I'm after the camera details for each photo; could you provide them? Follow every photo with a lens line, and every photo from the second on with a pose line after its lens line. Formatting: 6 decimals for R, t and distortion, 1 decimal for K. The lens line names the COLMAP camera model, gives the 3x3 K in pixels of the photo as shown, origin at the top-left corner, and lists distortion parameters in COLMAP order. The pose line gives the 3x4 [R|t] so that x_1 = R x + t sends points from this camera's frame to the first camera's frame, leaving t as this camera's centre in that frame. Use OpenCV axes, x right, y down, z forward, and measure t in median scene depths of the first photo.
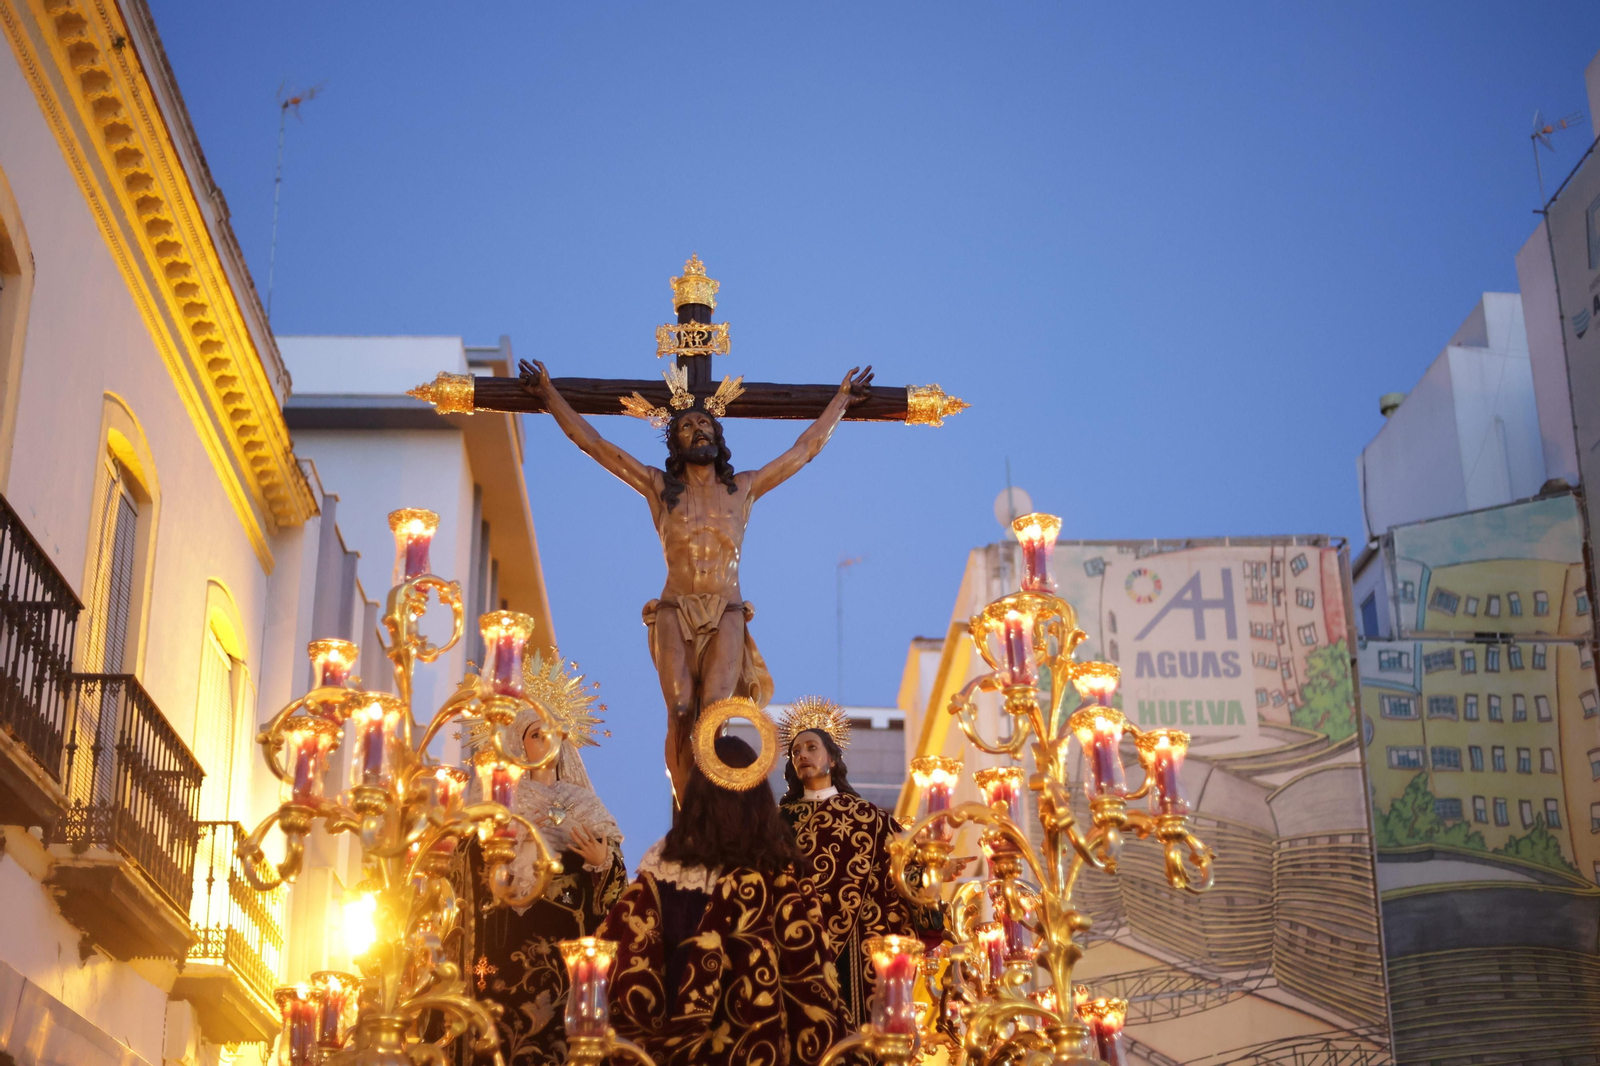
lens RADIAL K [[2266.5, 0, 800.0], [0, 2266.5, 533.0], [0, 0, 1]] dist [-0.133433, 0.075252]
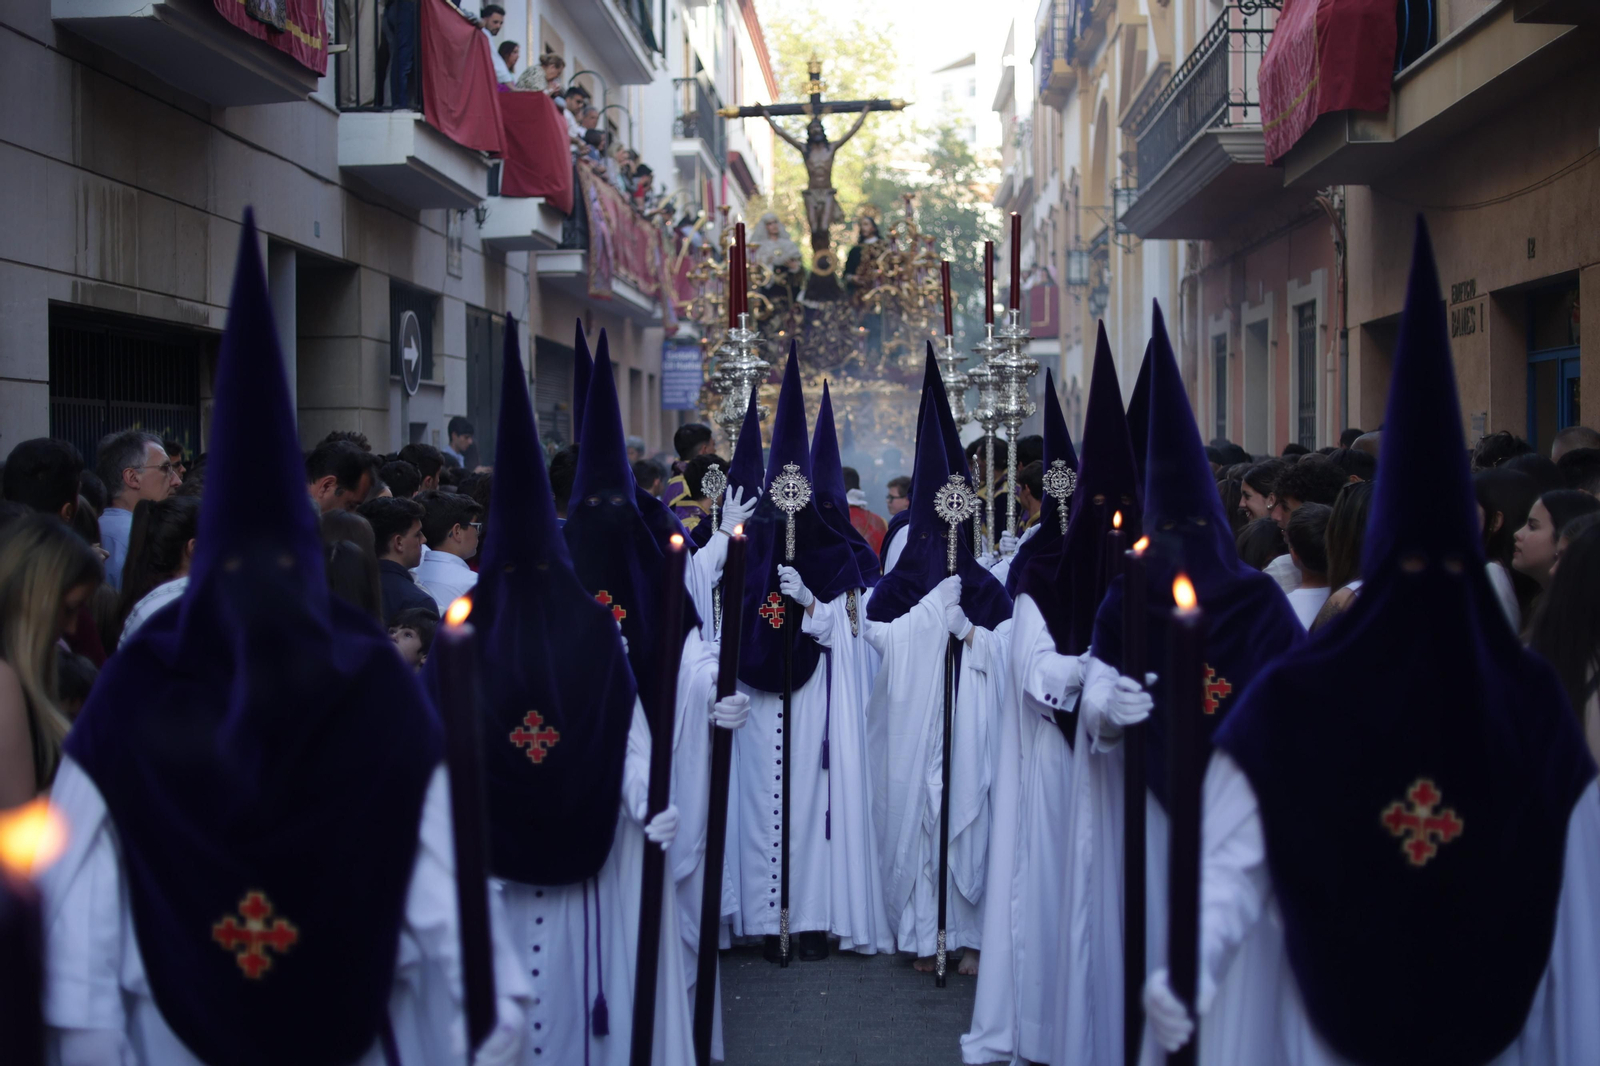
lens RADIAL K [[2266.5, 0, 800.0], [0, 2266.5, 533.0], [0, 0, 1]] dist [-0.133433, 0.075252]
pose [[0.990803, -0.017597, -0.134160, 0.390896], [0.070134, 0.914708, 0.397983, -0.903592], [0.115714, -0.403732, 0.907530, -2.283150]]
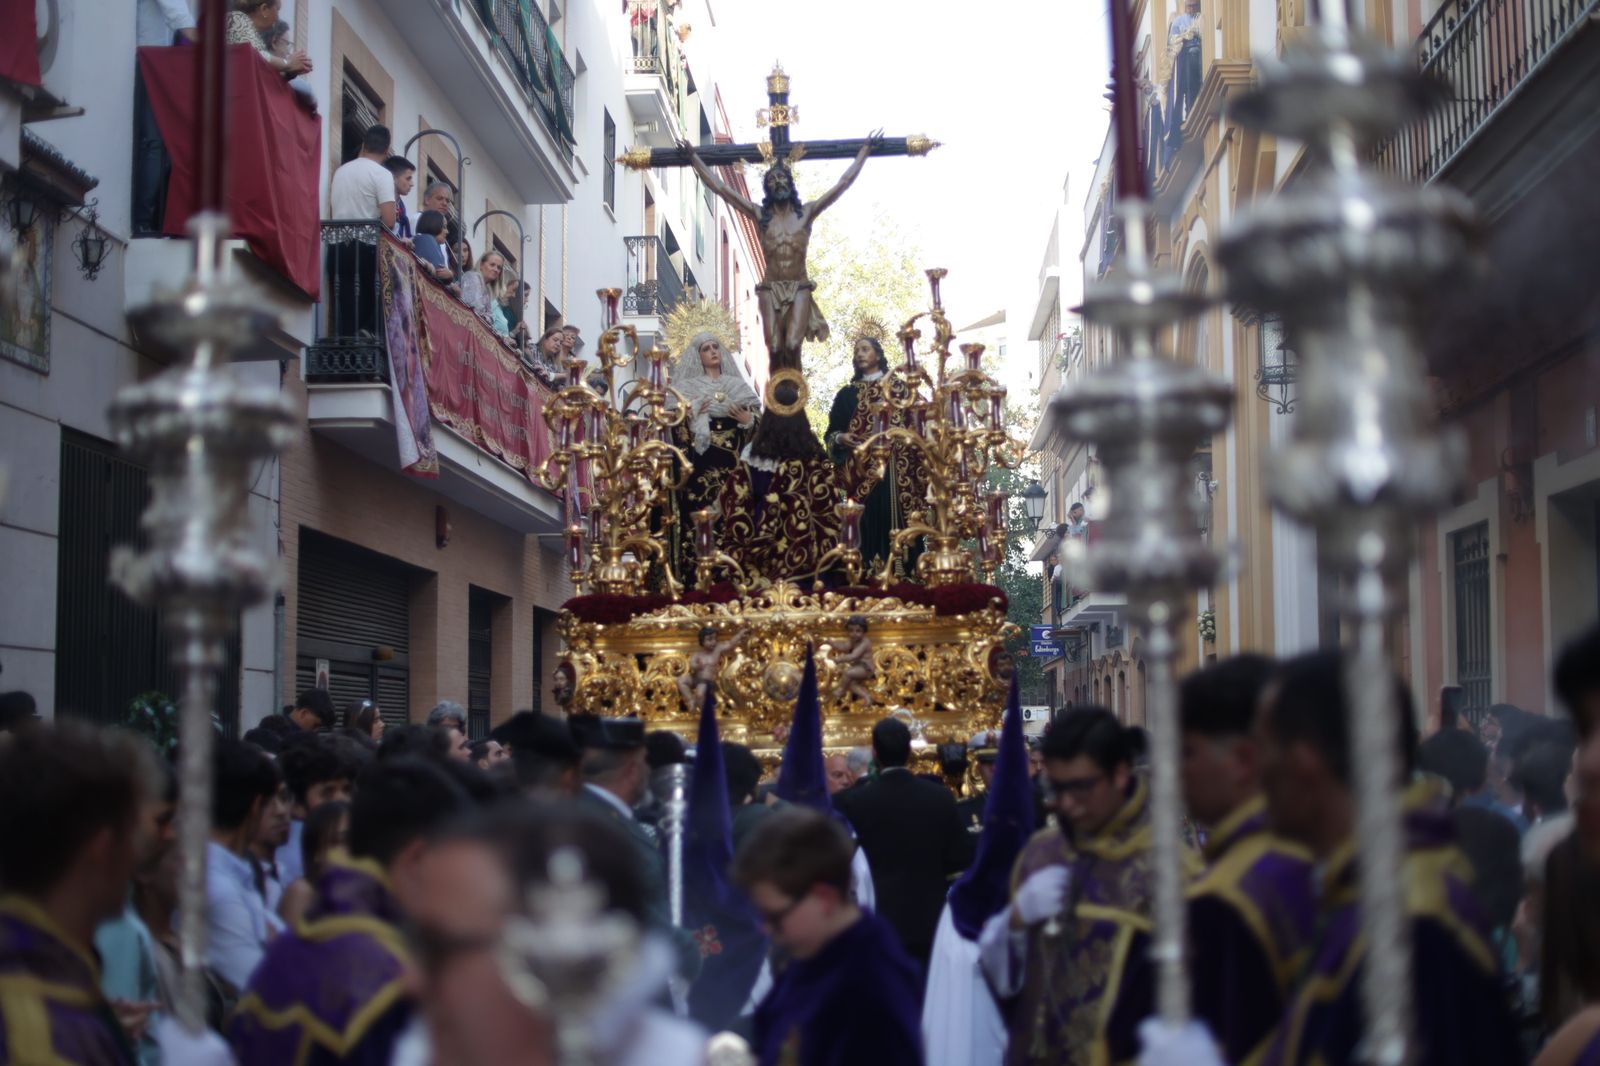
lens RADIAL K [[2266.5, 0, 800.0], [0, 2266.5, 533.0], [0, 0, 1]] dist [-0.133433, 0.075252]
pose [[0.989345, -0.031039, -0.142244, 0.257623], [0.070572, 0.956795, 0.282069, -0.340406], [0.127344, -0.289102, 0.948791, -0.873066]]
